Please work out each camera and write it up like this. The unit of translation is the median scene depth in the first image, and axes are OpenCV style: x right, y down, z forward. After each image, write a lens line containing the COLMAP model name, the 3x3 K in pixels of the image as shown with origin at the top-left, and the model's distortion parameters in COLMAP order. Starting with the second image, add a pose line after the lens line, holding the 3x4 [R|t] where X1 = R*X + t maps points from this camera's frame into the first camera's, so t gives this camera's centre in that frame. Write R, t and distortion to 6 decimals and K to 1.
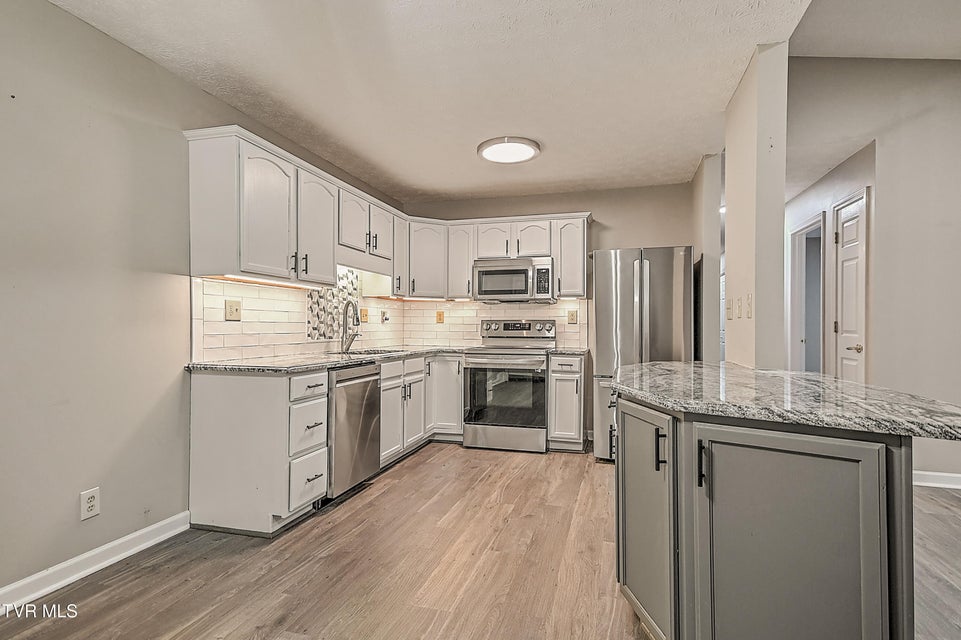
lens RADIAL K [[500.3, 0, 476.6], [0, 500.3, 327.2], [0, 0, 1]] dist [0.033512, -0.002431]
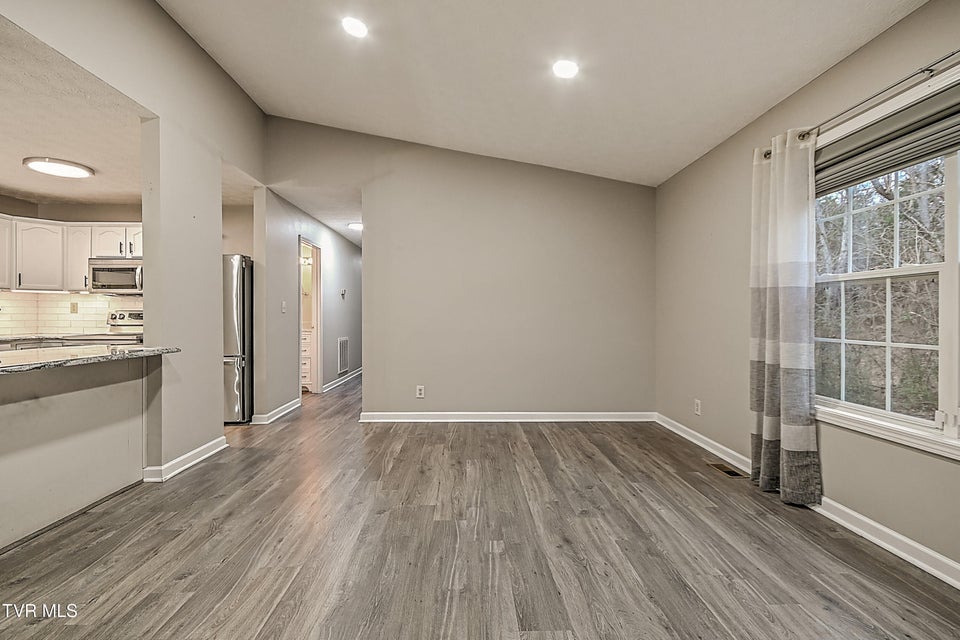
lens RADIAL K [[441.2, 0, 471.1], [0, 441.2, 316.3], [0, 0, 1]] dist [0.013960, -0.006081]
pose [[0.956000, -0.002606, 0.293356, 0.743666], [0.002039, 0.999995, 0.002239, -0.003149], [-0.293360, -0.001542, 0.956001, -0.313031]]
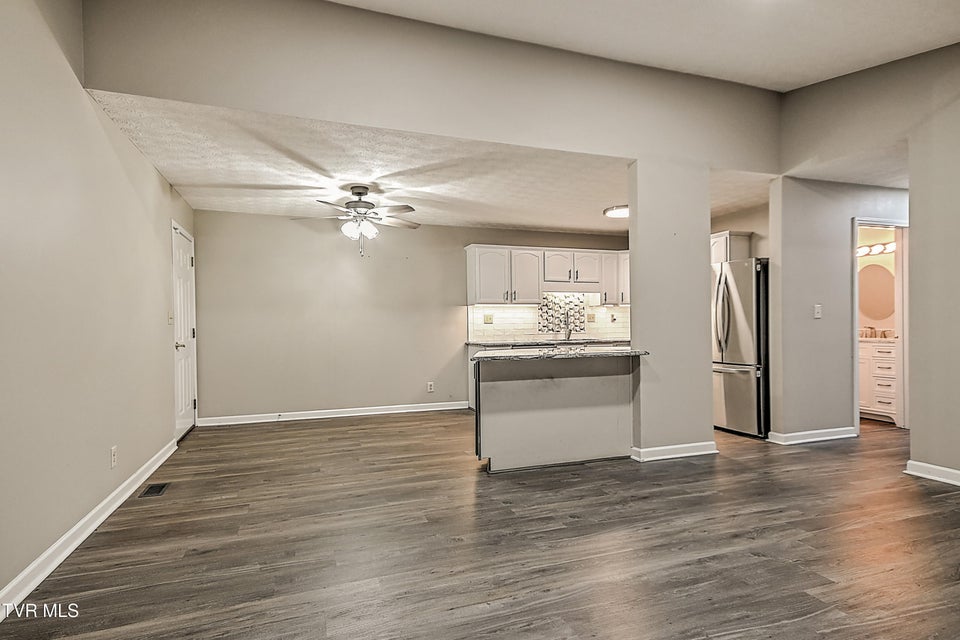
lens RADIAL K [[499.8, 0, 477.5], [0, 499.8, 326.7], [0, 0, 1]] dist [0.033512, -0.002431]
pose [[0.583203, -0.005138, -0.812310, 1.160844], [0.012733, 0.999915, 0.002817, -0.005346], [0.812227, -0.011986, 0.583219, -0.304842]]
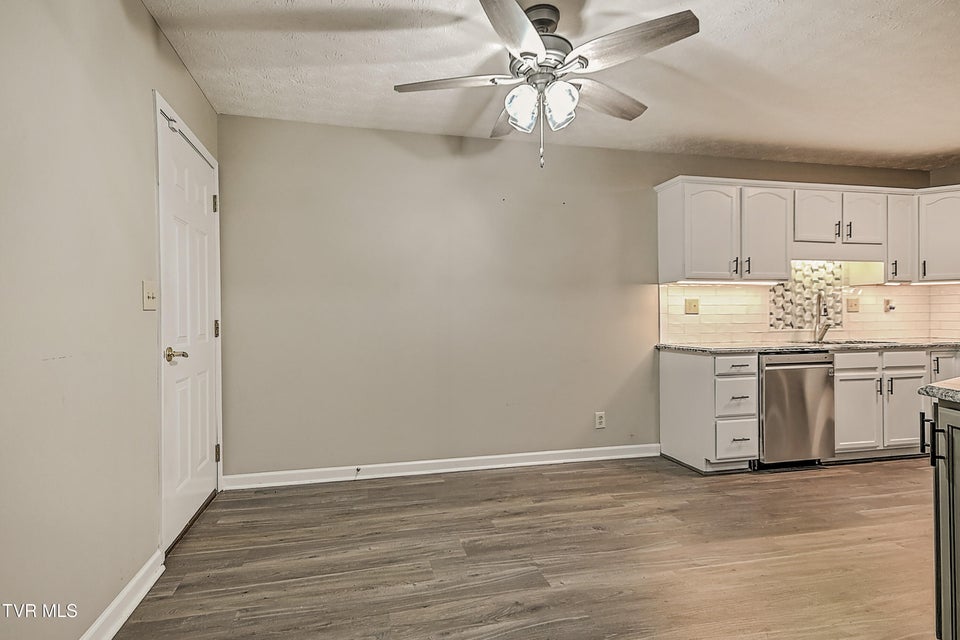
lens RADIAL K [[499.8, 0, 480.2], [0, 499.8, 320.5], [0, 0, 1]] dist [0.033512, -0.002431]
pose [[0.498624, -0.006214, -0.866796, 0.356428], [0.010270, 0.999946, -0.001261, 0.000299], [0.866758, -0.008273, 0.498661, -0.142650]]
